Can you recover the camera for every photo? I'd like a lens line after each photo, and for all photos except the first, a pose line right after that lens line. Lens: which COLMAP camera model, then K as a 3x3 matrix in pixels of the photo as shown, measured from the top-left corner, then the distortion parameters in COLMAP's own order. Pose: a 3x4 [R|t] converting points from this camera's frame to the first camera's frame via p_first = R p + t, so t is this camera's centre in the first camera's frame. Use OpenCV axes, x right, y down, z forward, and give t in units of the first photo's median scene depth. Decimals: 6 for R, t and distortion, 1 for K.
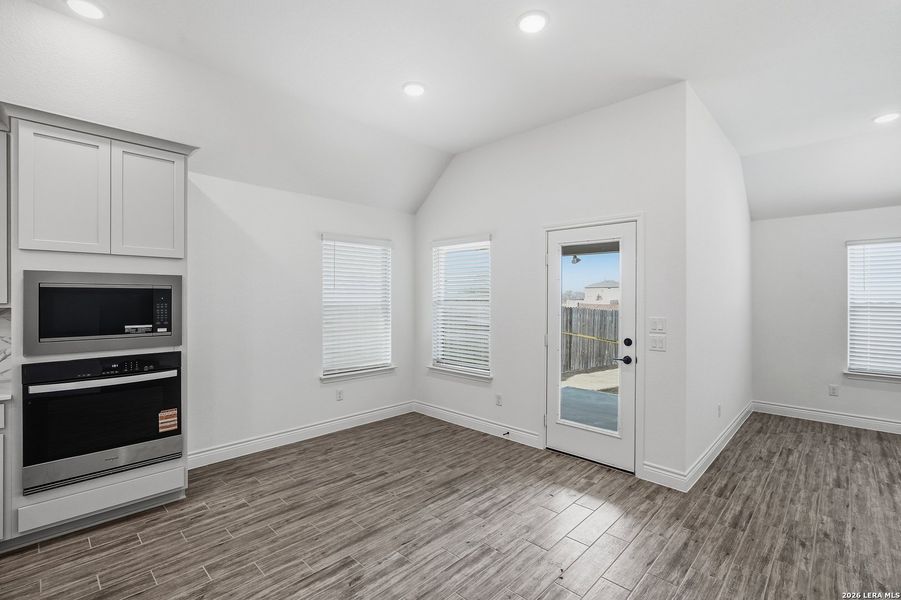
lens RADIAL K [[406.3, 0, 448.9], [0, 406.3, 297.6], [0, 0, 1]] dist [-0.011597, 0.003737]
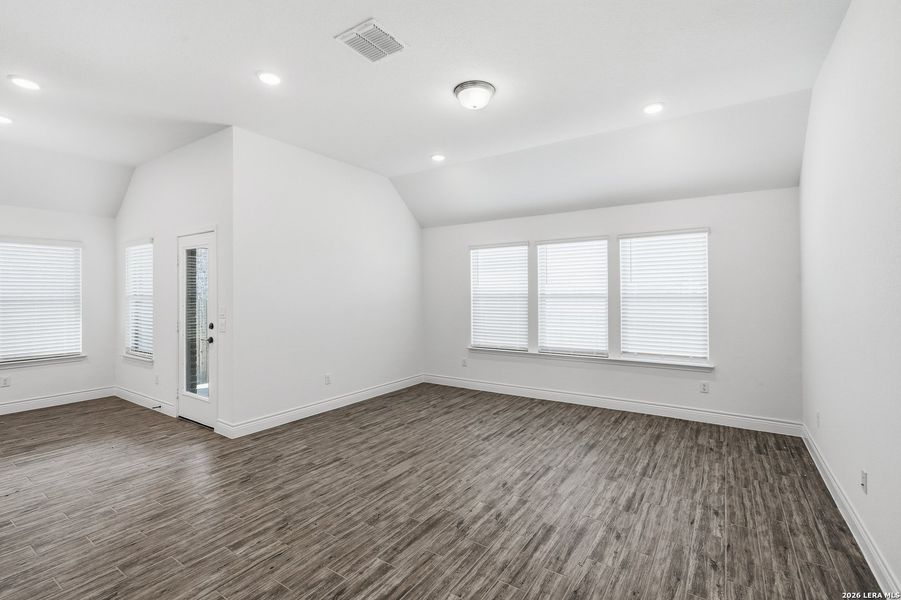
lens RADIAL K [[409.9, 0, 450.4], [0, 409.9, 292.5], [0, 0, 1]] dist [-0.010537, 0.001527]
pose [[0.982929, -0.006596, 0.183867, 0.930521], [0.006947, 0.999975, -0.001260, 0.011859], [-0.183854, 0.002516, 0.982950, -0.387838]]
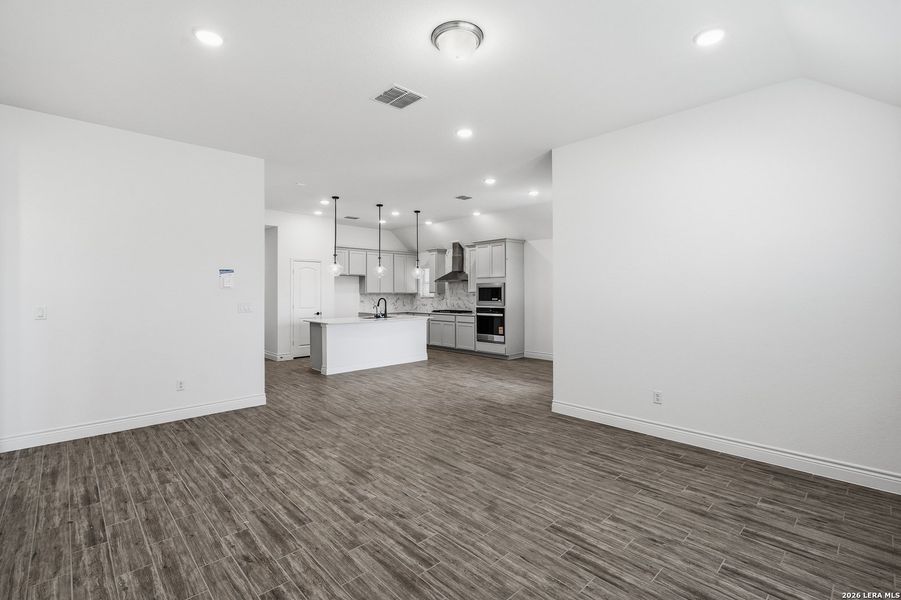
lens RADIAL K [[412.5, 0, 448.4], [0, 412.5, 291.5], [0, 0, 1]] dist [-0.010008, 0.004492]
pose [[-0.037572, -0.003608, -0.999287, 1.971454], [0.002740, 0.999989, -0.003714, 0.017952], [0.999290, -0.002877, -0.037562, 0.589522]]
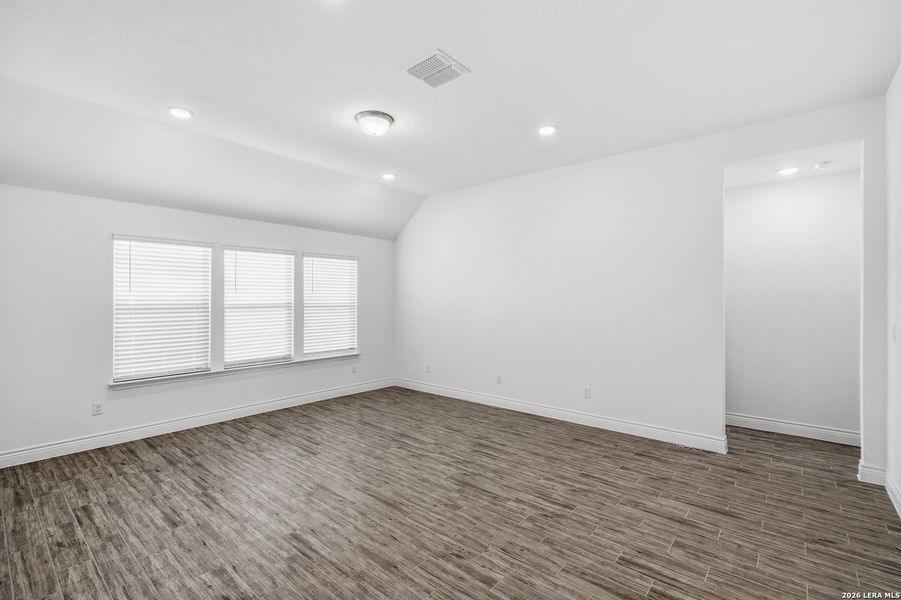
lens RADIAL K [[406.3, 0, 448.9], [0, 406.3, 297.6], [0, 0, 1]] dist [-0.011597, 0.003737]
pose [[-0.071311, 0.002724, 0.997450, 0.083840], [-0.003035, 0.999991, -0.002948, -0.001645], [-0.997450, -0.003237, -0.071302, 0.456156]]
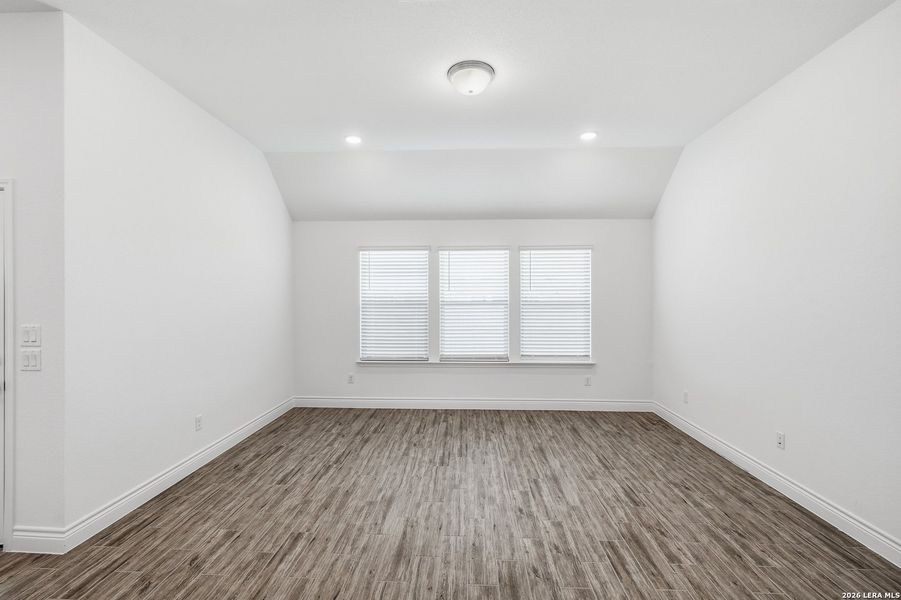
lens RADIAL K [[406.3, 0, 448.9], [0, 406.3, 297.6], [0, 0, 1]] dist [-0.011597, 0.003737]
pose [[0.745214, -0.003875, 0.666814, 0.557140], [0.000516, 0.999986, 0.005235, -0.002870], [-0.666825, -0.003557, 0.745206, -0.040283]]
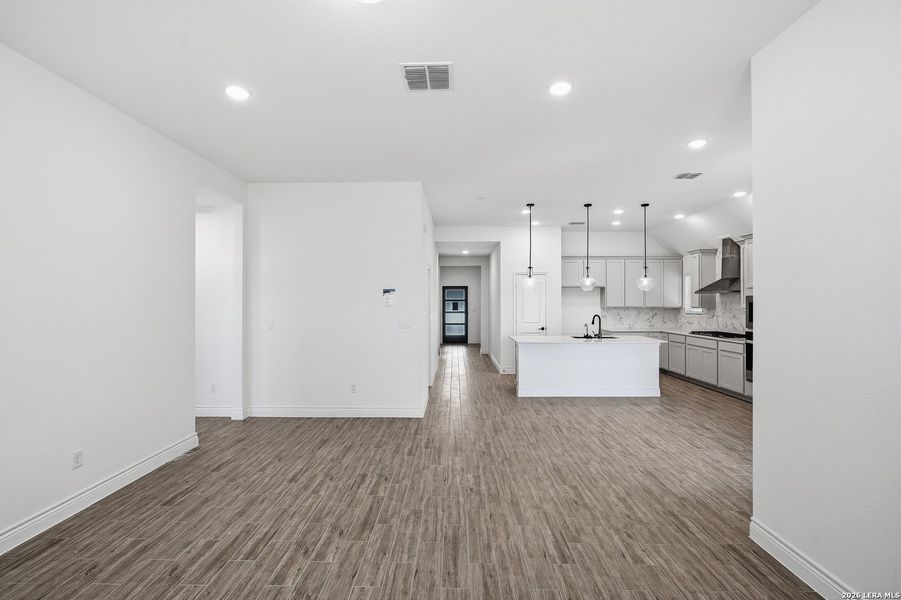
lens RADIAL K [[406.3, 0, 448.9], [0, 406.3, 297.6], [0, 0, 1]] dist [-0.011597, 0.003737]
pose [[-0.724448, -0.007446, -0.689289, 1.475675], [-0.001370, 0.999955, -0.009362, -0.018185], [0.689328, -0.005838, -0.724426, 1.059021]]
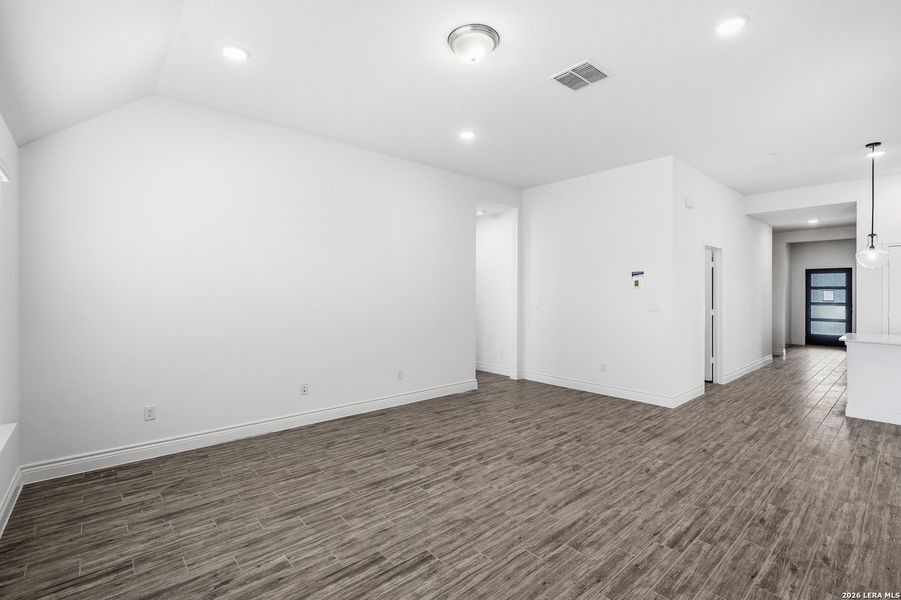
lens RADIAL K [[412.5, 0, 448.4], [0, 412.5, 291.5], [0, 0, 1]] dist [-0.010008, 0.004492]
pose [[-0.997114, -0.004859, 0.075760, 1.161172], [-0.004937, 0.999987, -0.000844, 0.014569], [-0.075755, -0.001215, -0.997126, 1.390024]]
